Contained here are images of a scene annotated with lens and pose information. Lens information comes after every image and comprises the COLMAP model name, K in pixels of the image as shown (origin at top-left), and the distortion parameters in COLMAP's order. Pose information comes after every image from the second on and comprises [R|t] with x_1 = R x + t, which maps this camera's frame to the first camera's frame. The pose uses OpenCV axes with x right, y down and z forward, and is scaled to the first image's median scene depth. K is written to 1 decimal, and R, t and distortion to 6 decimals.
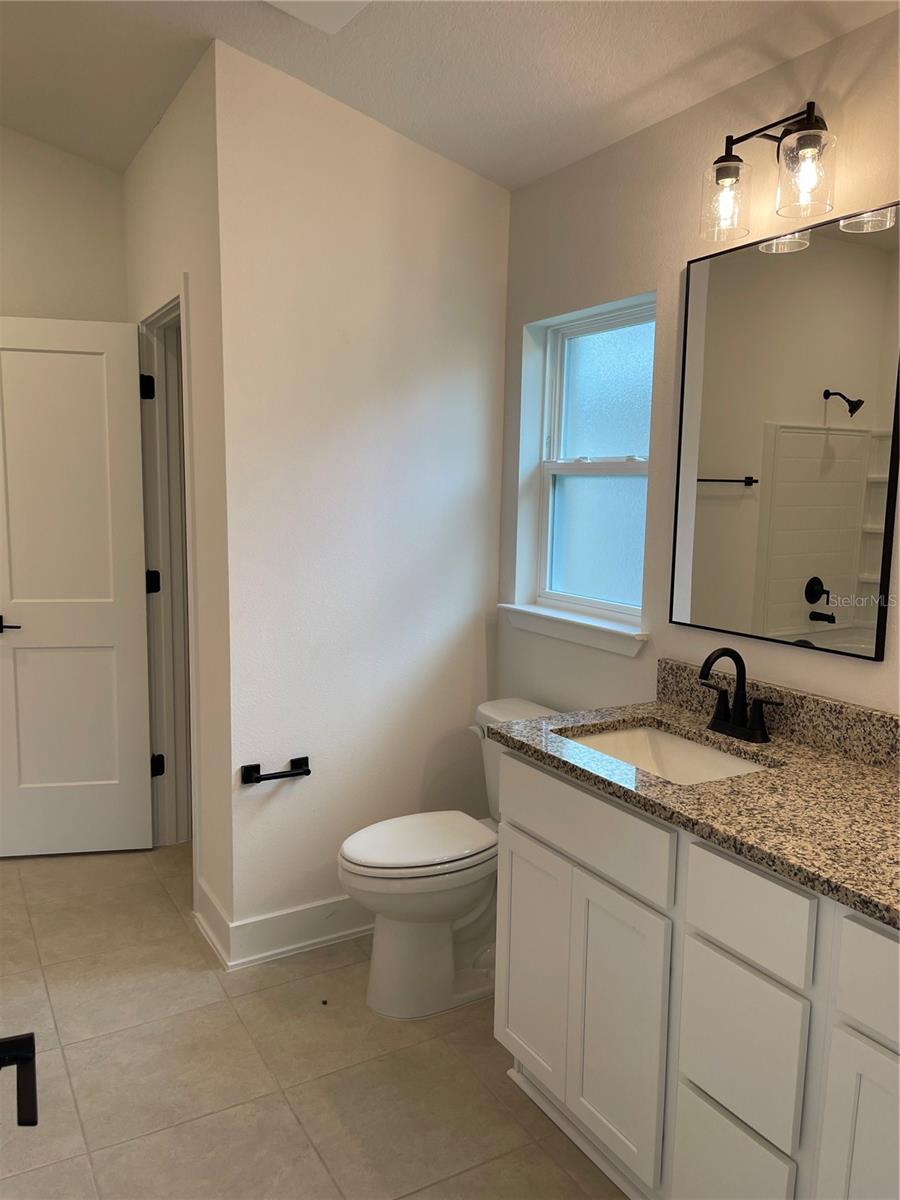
lens RADIAL K [[908.6, 0, 447.0], [0, 908.6, 606.3], [0, 0, 1]] dist [0.055338, -0.061735]
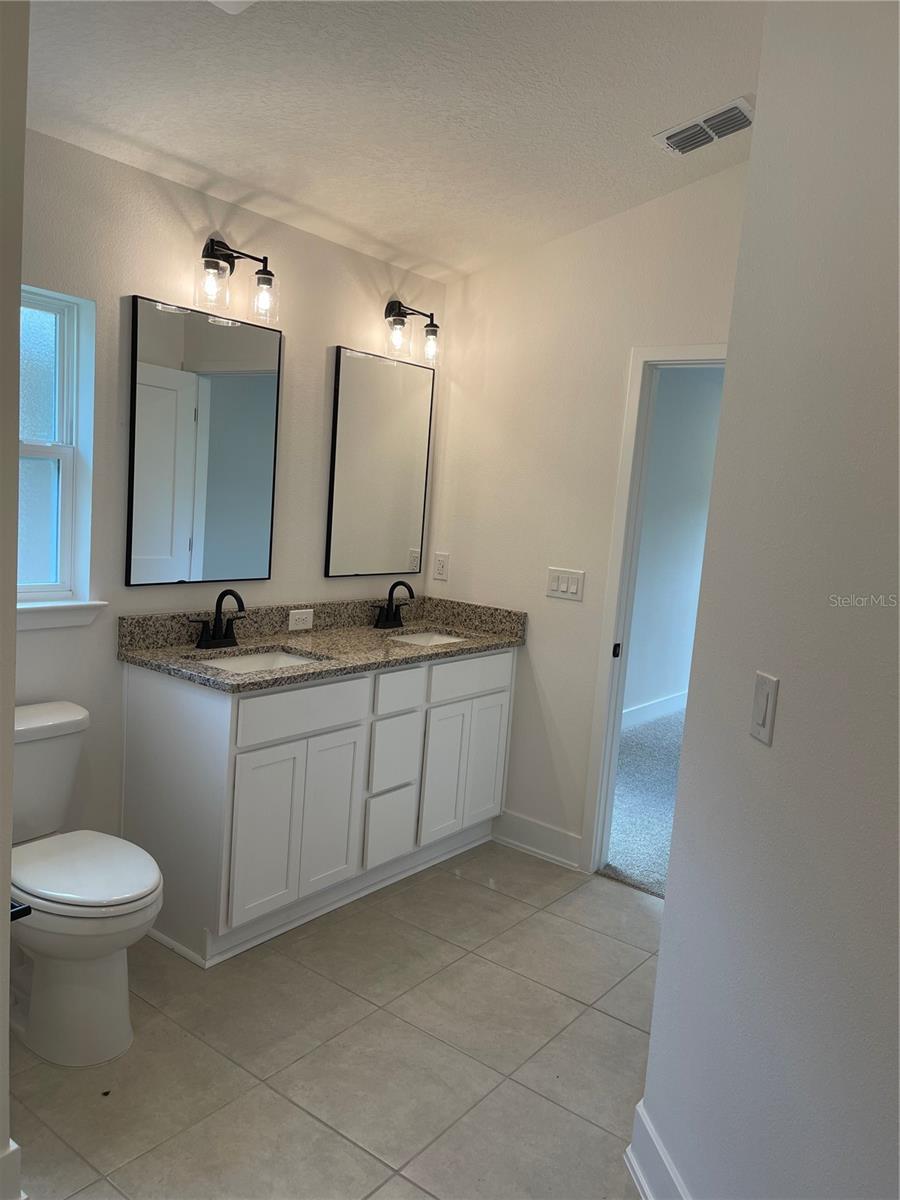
lens RADIAL K [[908.6, 0, 447.0], [0, 908.6, 606.3], [0, 0, 1]] dist [0.055338, -0.061735]
pose [[-0.386826, -0.162960, 0.907640, -1.124684], [0.038905, 0.980501, 0.192623, -0.189803], [-0.921332, 0.109823, -0.372943, 1.150640]]
